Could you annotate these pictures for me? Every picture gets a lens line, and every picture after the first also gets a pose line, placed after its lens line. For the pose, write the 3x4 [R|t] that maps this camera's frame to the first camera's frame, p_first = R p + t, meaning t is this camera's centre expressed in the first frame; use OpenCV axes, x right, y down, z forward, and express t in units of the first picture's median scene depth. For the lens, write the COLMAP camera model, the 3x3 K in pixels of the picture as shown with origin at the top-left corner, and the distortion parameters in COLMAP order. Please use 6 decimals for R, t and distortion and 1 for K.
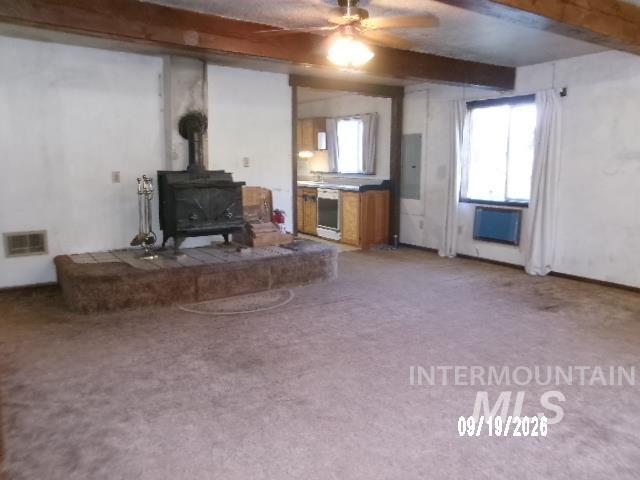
lens RADIAL K [[506.1, 0, 319.9], [0, 506.1, 240.2], [0, 0, 1]] dist [-0.001652, 0.000481]
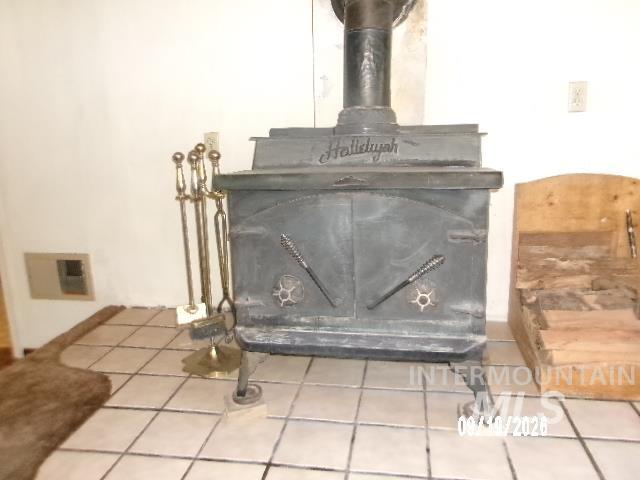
lens RADIAL K [[506.1, 0, 319.6], [0, 506.1, 238.9], [0, 0, 1]] dist [-0.001652, 0.000481]
pose [[0.720497, 0.133471, -0.680493, -0.041391], [-0.072603, 0.990428, 0.117390, -0.106884], [0.689647, -0.035173, 0.723291, 0.776193]]
